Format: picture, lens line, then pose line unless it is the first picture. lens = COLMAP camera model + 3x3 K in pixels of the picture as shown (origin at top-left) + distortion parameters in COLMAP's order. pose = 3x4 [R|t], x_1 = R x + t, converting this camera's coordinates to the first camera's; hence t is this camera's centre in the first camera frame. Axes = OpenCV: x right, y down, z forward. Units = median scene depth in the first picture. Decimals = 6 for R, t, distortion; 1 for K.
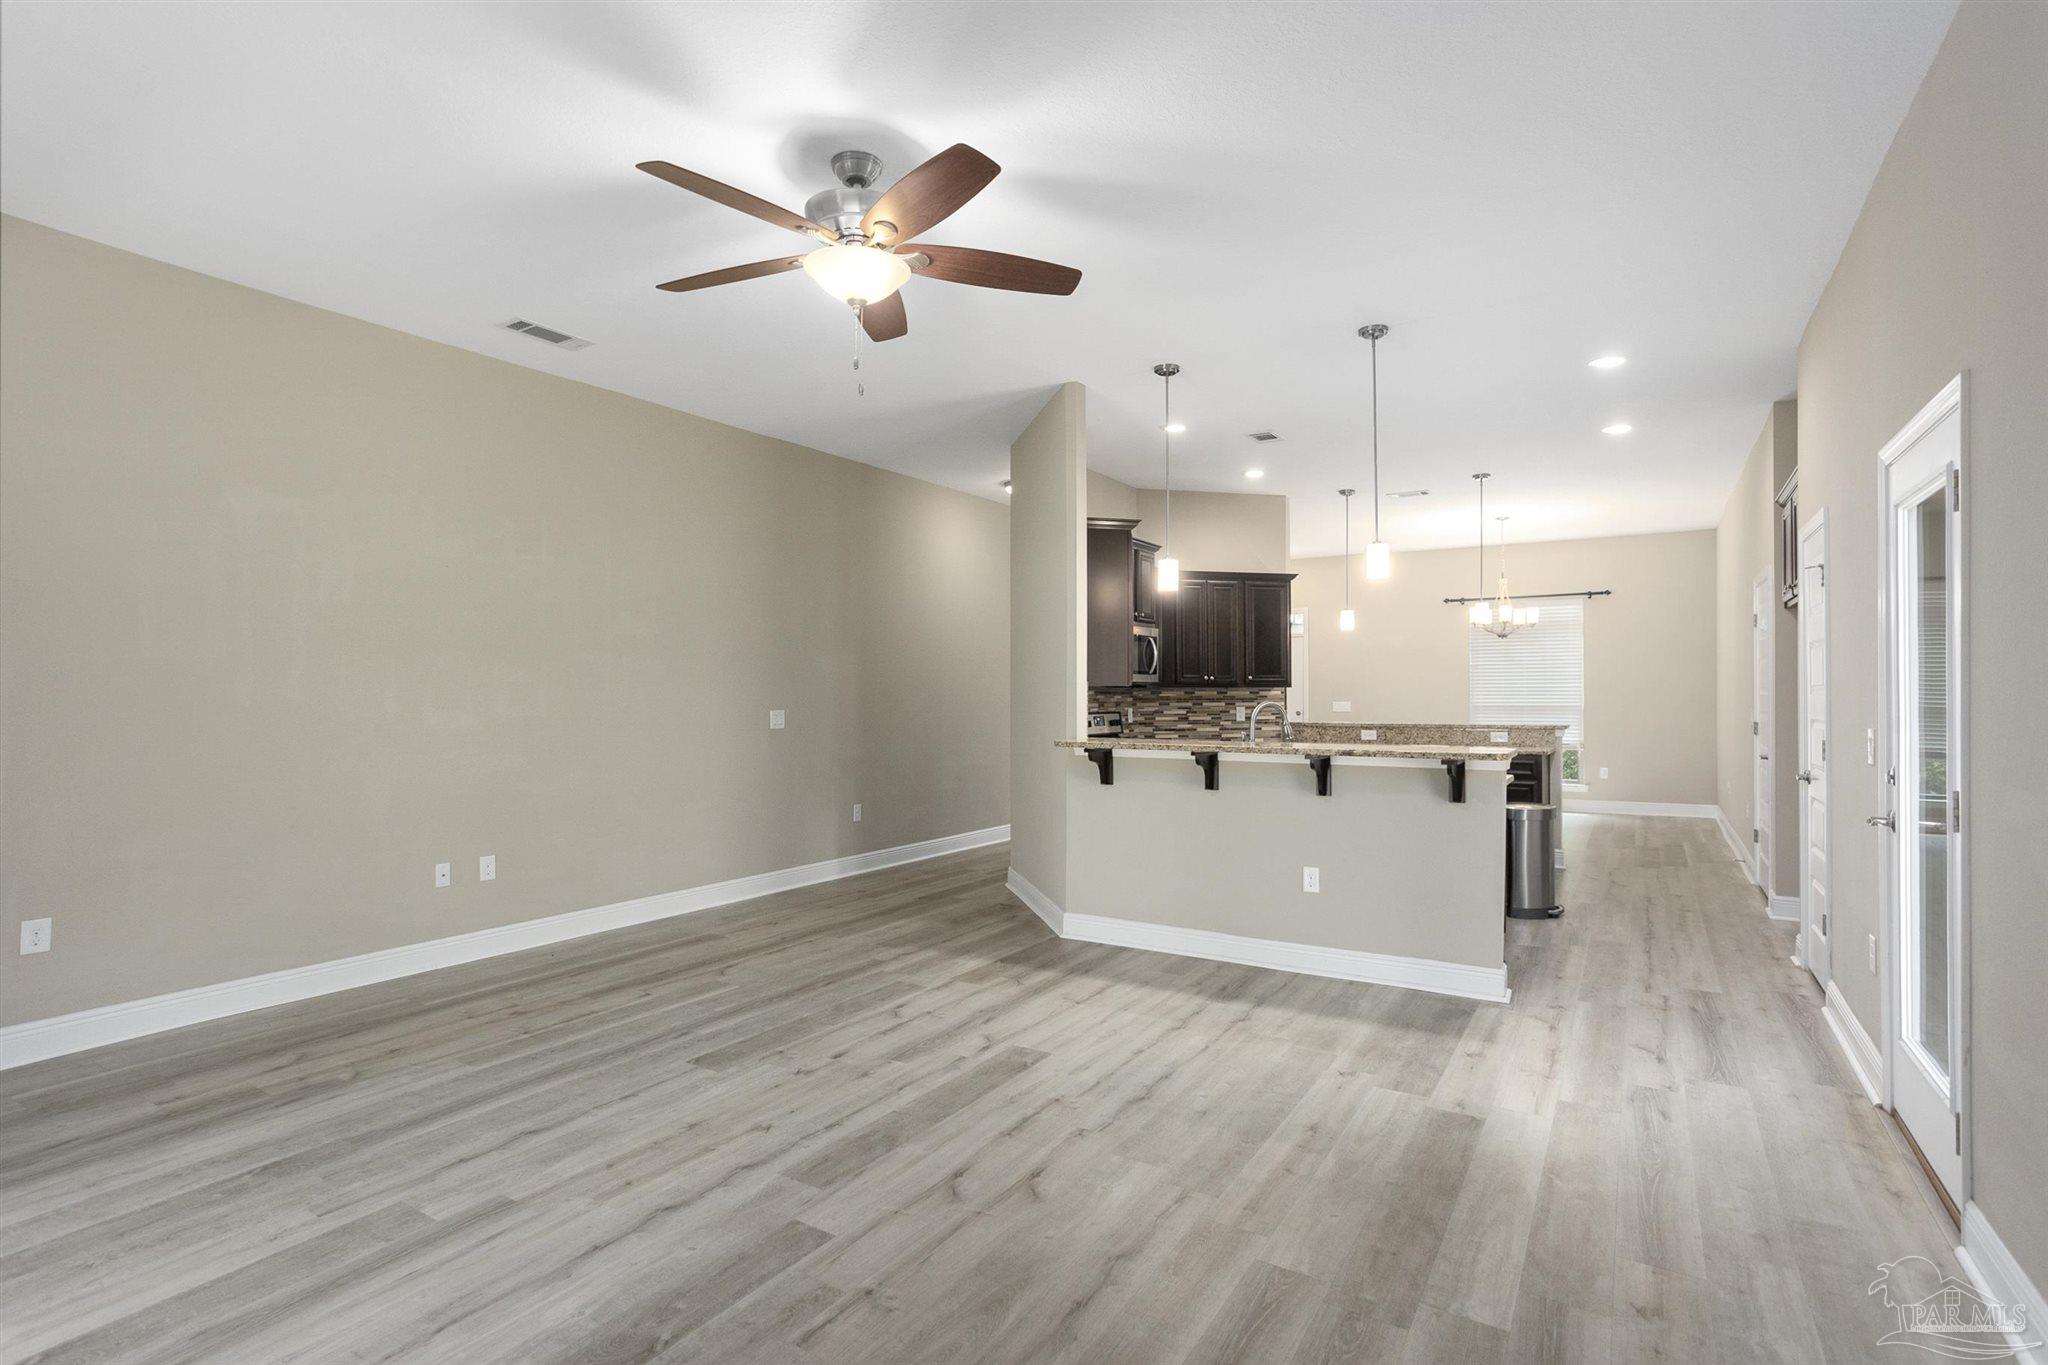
lens RADIAL K [[996.7, 0, 1021.1], [0, 996.7, 688.2], [0, 0, 1]] dist [-0.039878, 0.017908]
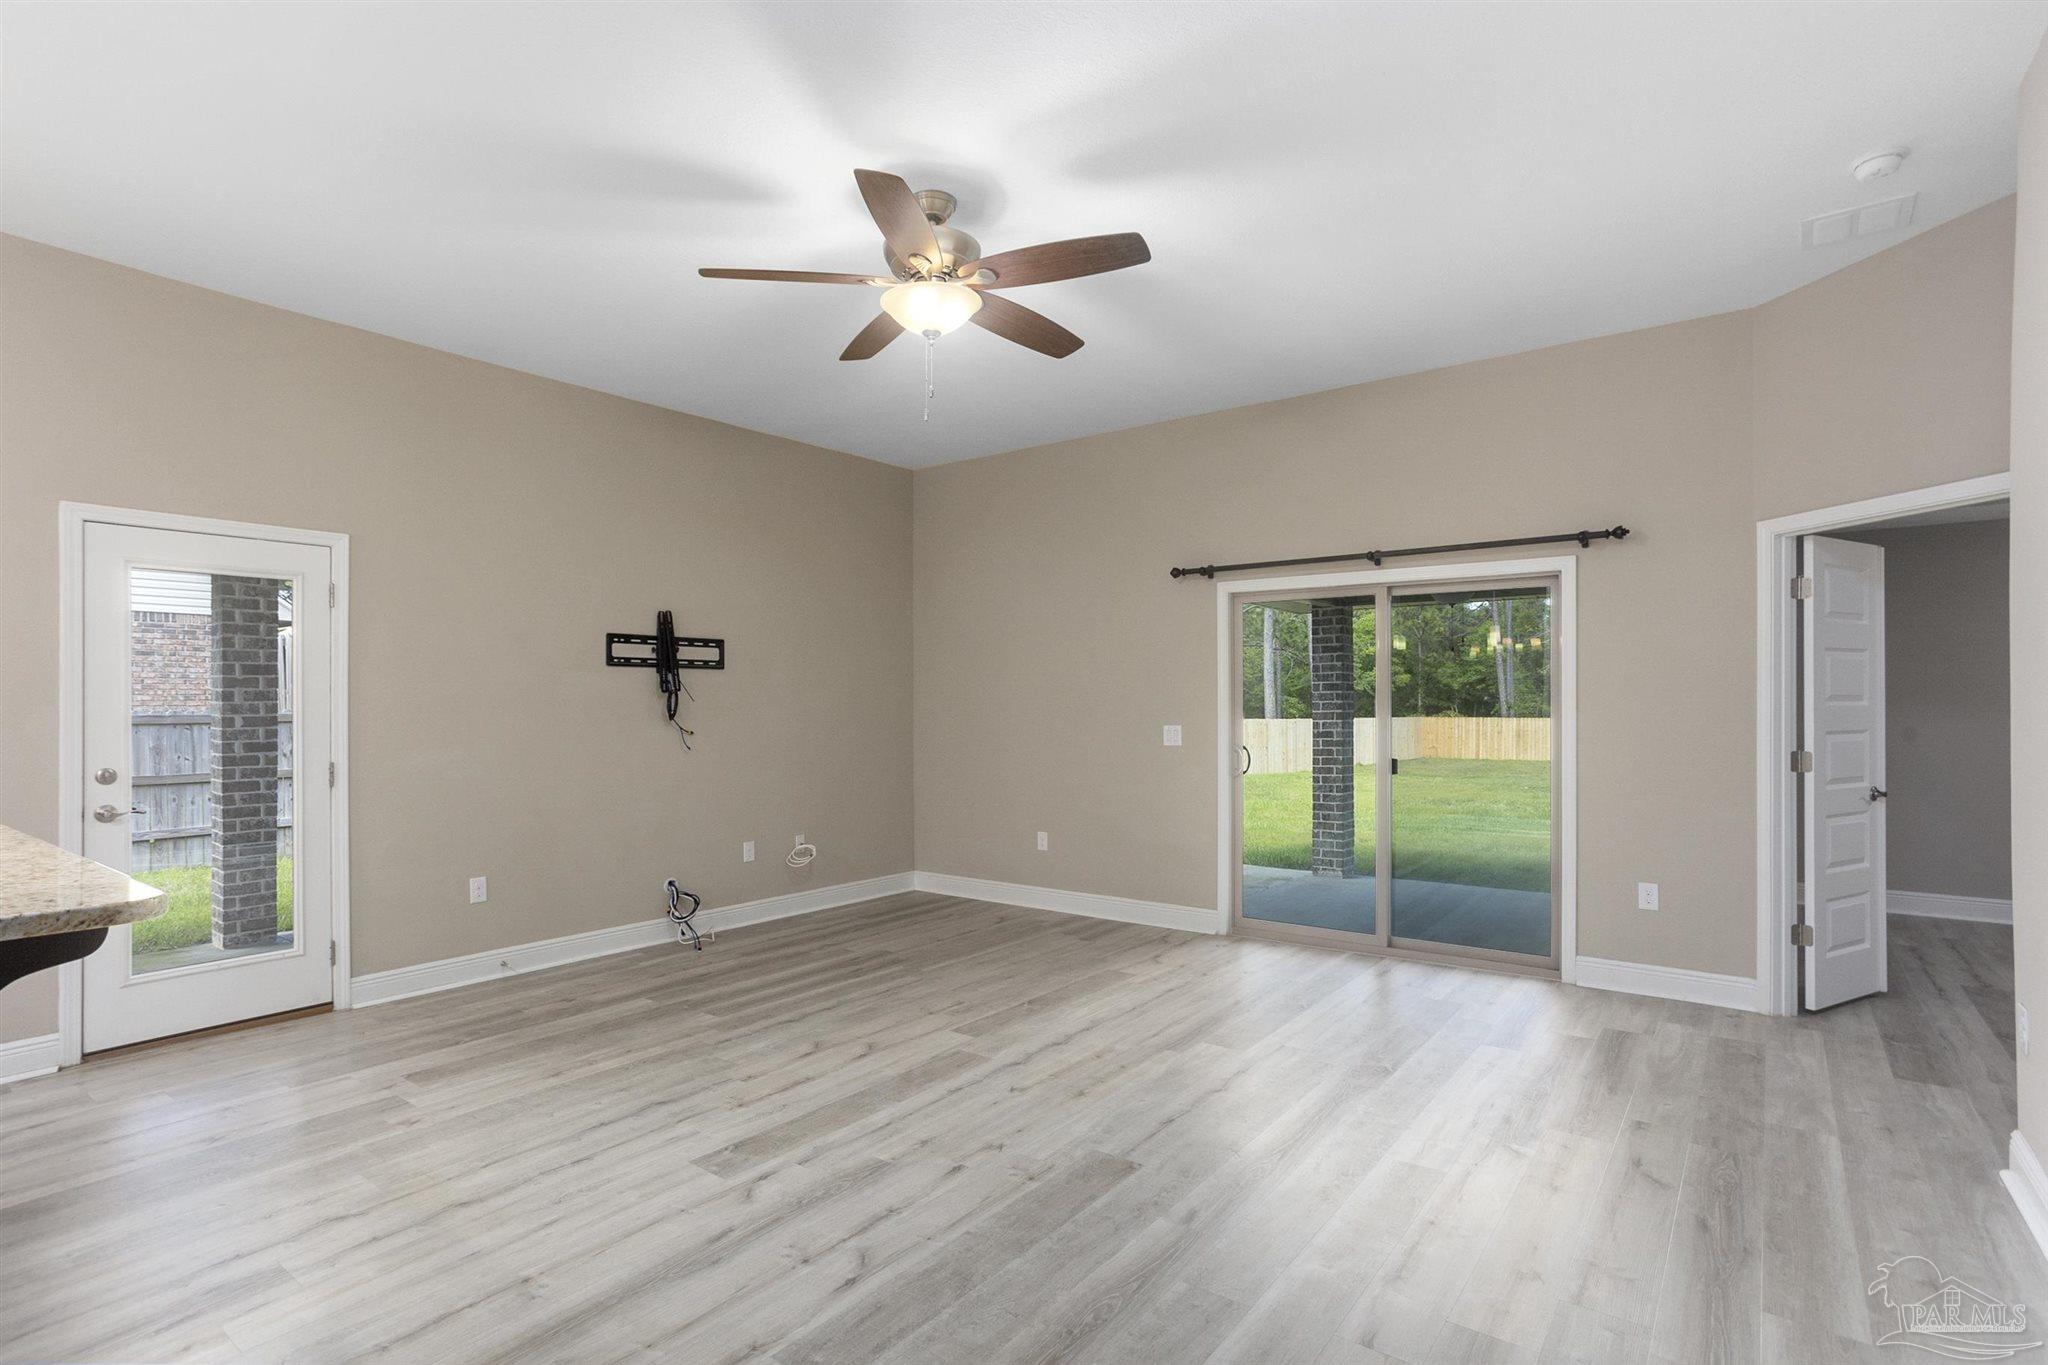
lens RADIAL K [[996.7, 0, 1029.9], [0, 996.7, 696.5], [0, 0, 1]] dist [-0.039878, 0.017908]
pose [[-0.996909, 0.004351, 0.078438, -0.307485], [0.003165, 0.999879, -0.015238, 0.009265], [-0.078495, -0.014942, -0.996803, 1.789876]]
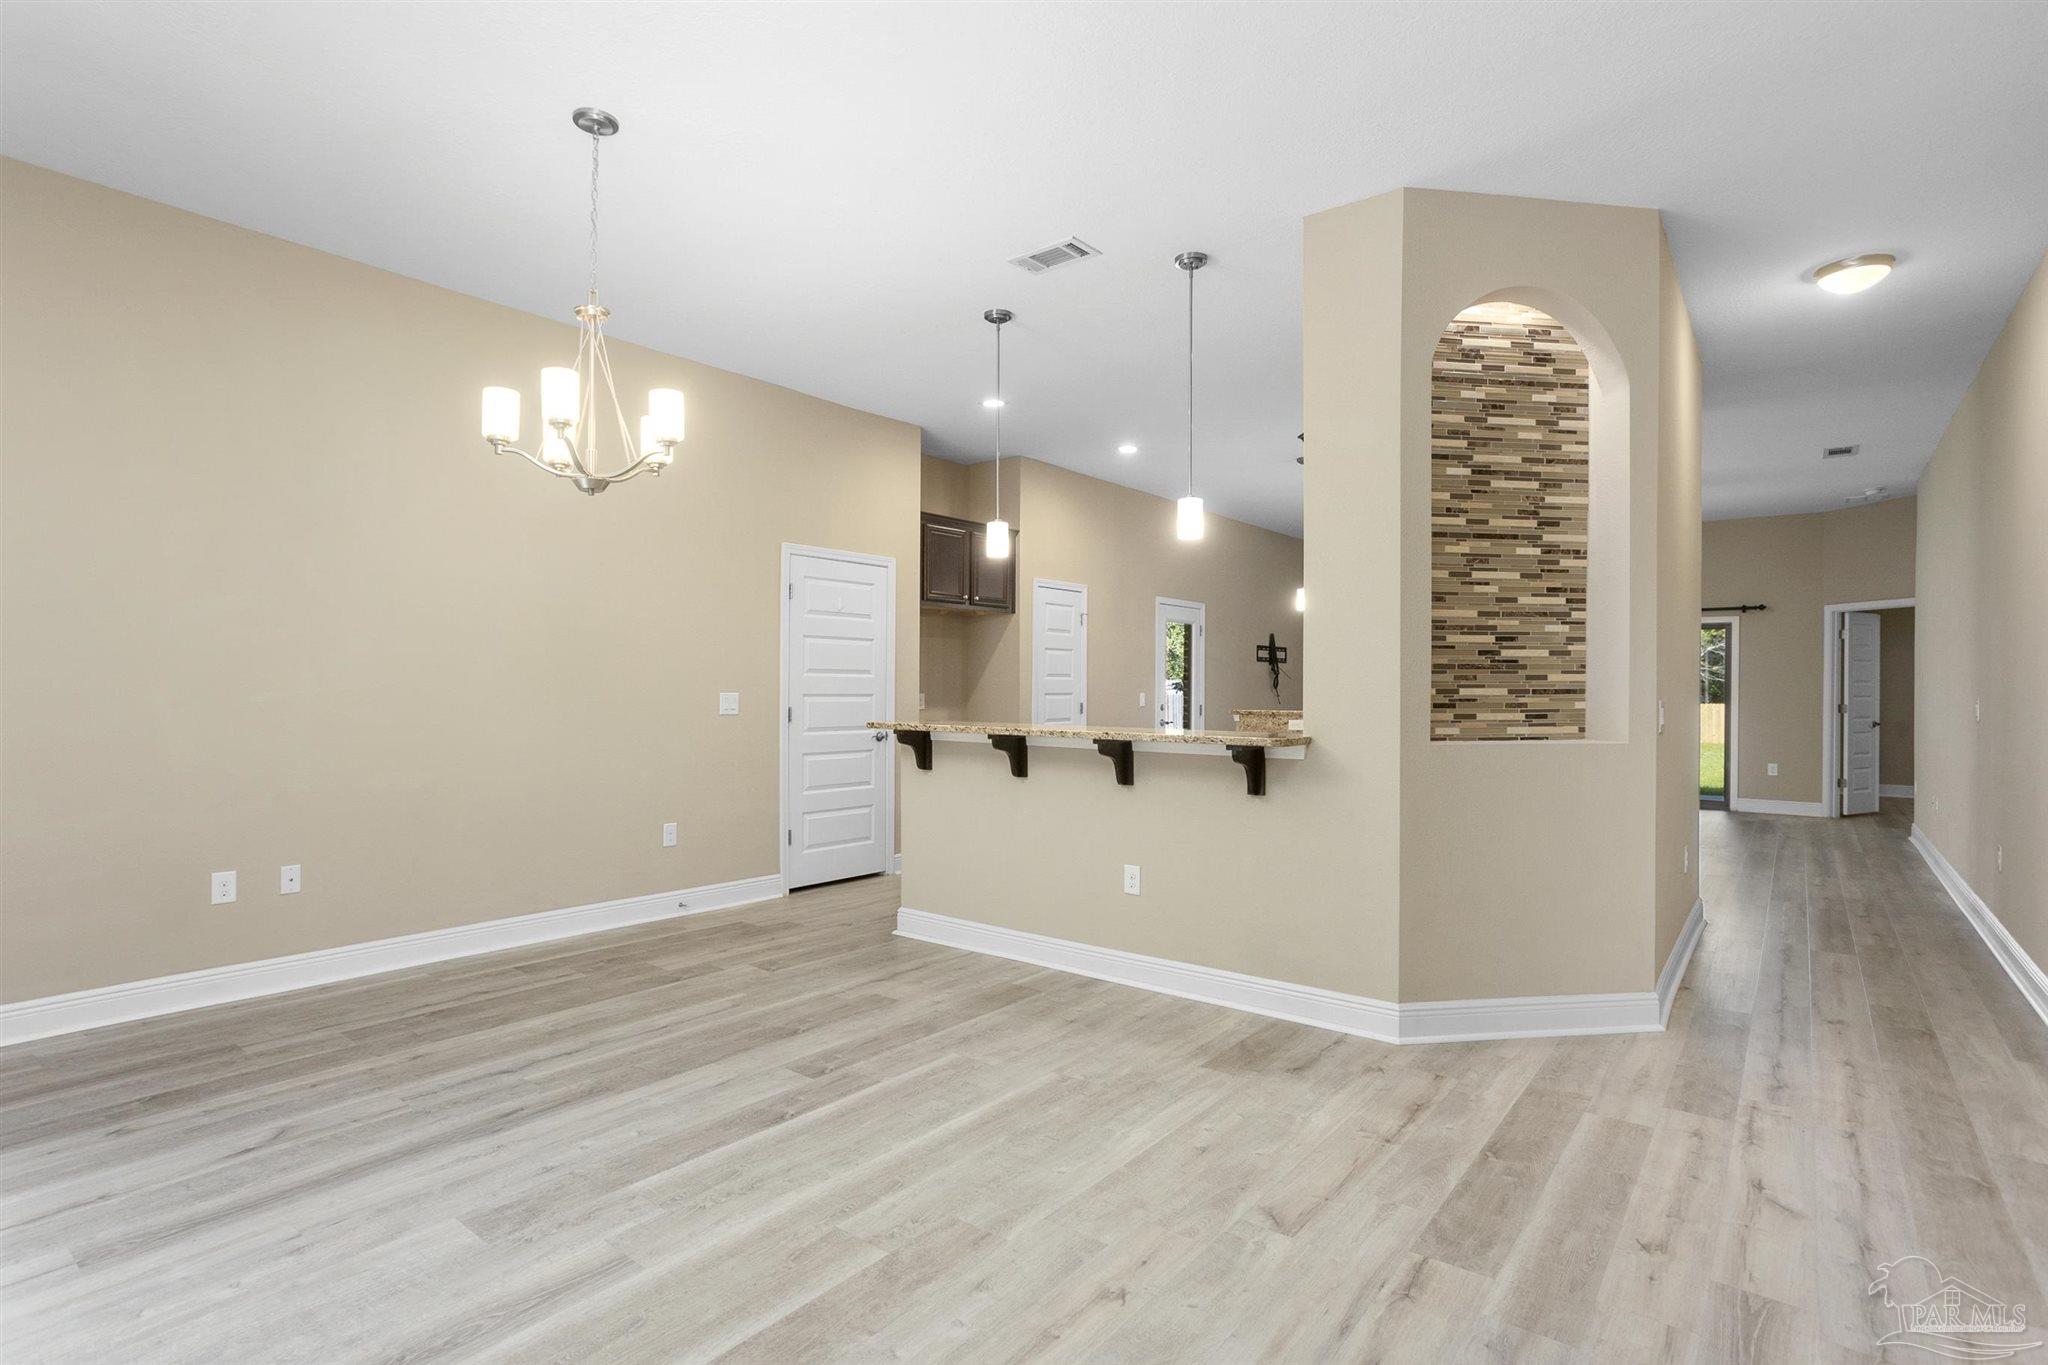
lens RADIAL K [[991.2, 0, 1024.9], [0, 991.2, 681.4], [0, 0, 1]] dist [-0.030021, 0.004206]
pose [[-0.995058, -0.004449, 0.099192, 0.854829], [-0.005659, 0.999913, -0.011915, 0.041132], [-0.099131, -0.012417, -0.994997, 3.459522]]
